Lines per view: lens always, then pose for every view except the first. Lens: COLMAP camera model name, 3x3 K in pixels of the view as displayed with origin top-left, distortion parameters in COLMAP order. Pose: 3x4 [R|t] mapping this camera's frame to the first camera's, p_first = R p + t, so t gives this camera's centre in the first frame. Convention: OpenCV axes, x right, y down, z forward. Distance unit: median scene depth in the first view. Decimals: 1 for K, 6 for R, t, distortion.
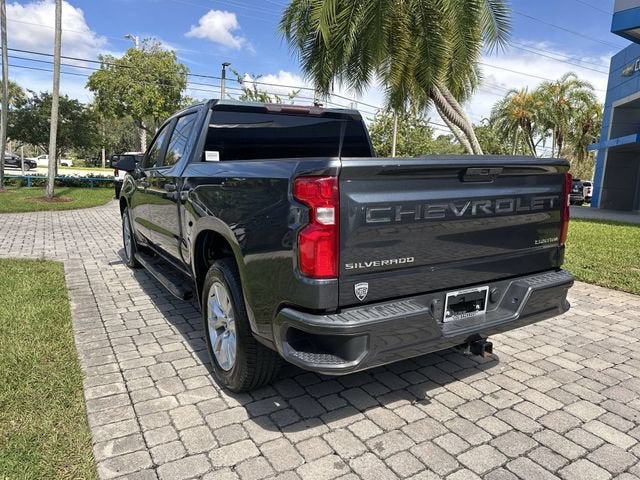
lens RADIAL K [[448.3, 0, 320.0], [0, 448.3, 240.0], [0, 0, 1]] dist [0.038063, -0.053835]
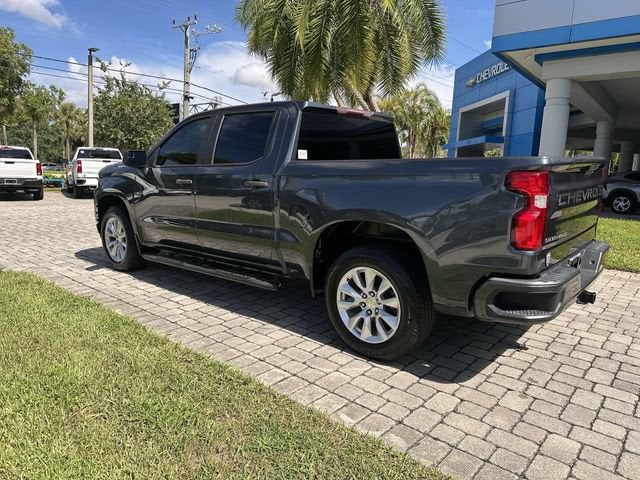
lens RADIAL K [[447.5, 0, 321.6], [0, 447.5, 228.4], [0, 0, 1]] dist [0.047972, -0.054758]
pose [[0.946613, -0.044706, 0.319258, -0.573035], [0.049386, 0.998758, -0.006574, 0.000092], [-0.318568, 0.021990, 0.947645, -0.032329]]
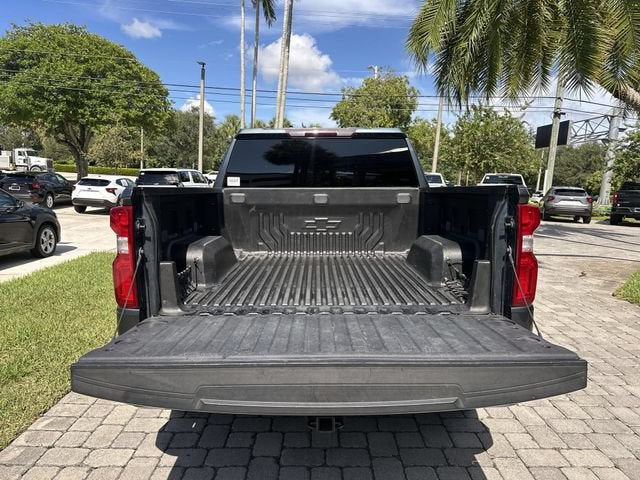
lens RADIAL K [[446.9, 0, 318.8], [0, 446.9, 238.2], [0, 0, 1]] dist [0.047297, -0.050803]
pose [[0.861945, 0.056822, -0.503808, 0.507382], [-0.078041, 0.996727, -0.021101, -0.046015], [0.500960, 0.057505, 0.863558, 0.189842]]
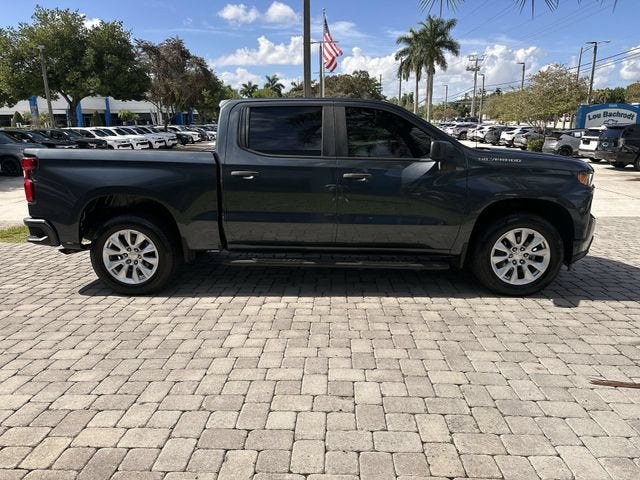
lens RADIAL K [[448.8, 0, 321.9], [0, 448.8, 236.6], [0, 0, 1]] dist [0.042287, -0.053719]
pose [[-0.537646, 0.161043, -0.827648, 1.114250], [-0.137260, 0.951780, 0.274362, -0.386508], [0.831923, 0.261112, -0.489616, 2.246487]]
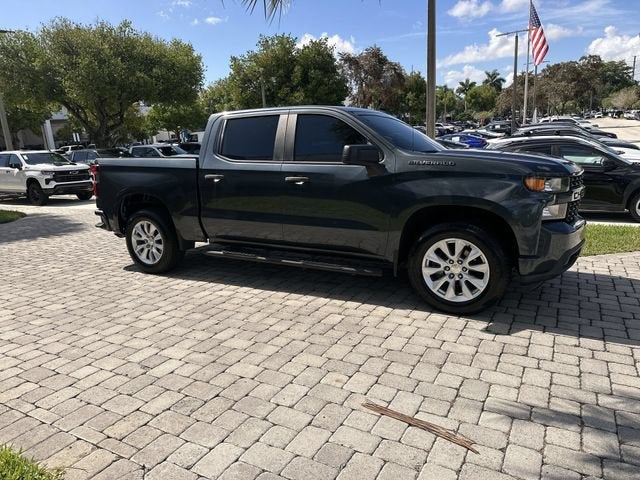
lens RADIAL K [[448.8, 0, 321.9], [0, 448.8, 236.6], [0, 0, 1]] dist [0.042287, -0.053719]
pose [[-0.857773, 0.115756, -0.500826, 0.604534], [-0.057781, 0.946426, 0.317710, -0.480775], [0.510772, 0.301461, -0.805130, 2.825842]]
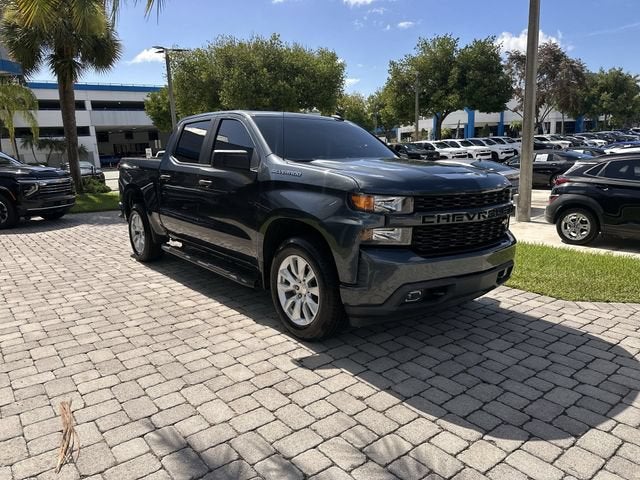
lens RADIAL K [[450.4, 0, 320.9], [0, 450.4, 237.5], [0, 0, 1]] dist [0.053797, -0.081750]
pose [[-0.987772, 0.023626, -0.154107, -0.145783], [-0.028282, 0.944899, 0.326137, -0.513441], [0.153321, 0.326507, -0.932677, 3.044691]]
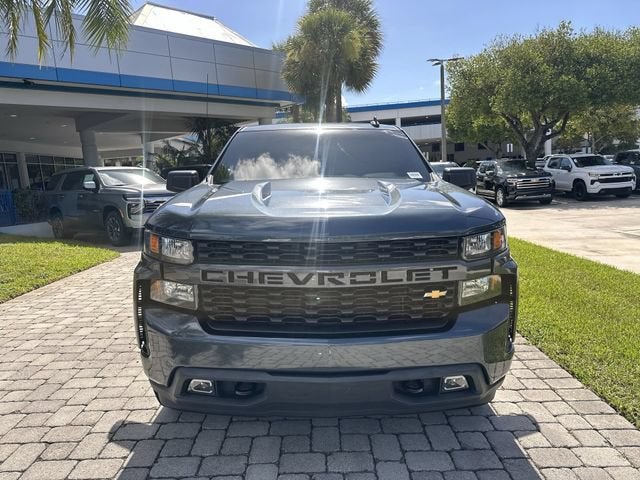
lens RADIAL K [[450.4, 0, 320.9], [0, 450.4, 237.5], [0, 0, 1]] dist [0.053797, -0.081750]
pose [[-0.871890, -0.058928, 0.486143, -0.913825], [0.093731, 0.954297, 0.283781, -0.461445], [-0.480648, 0.292992, -0.826519, 2.627391]]
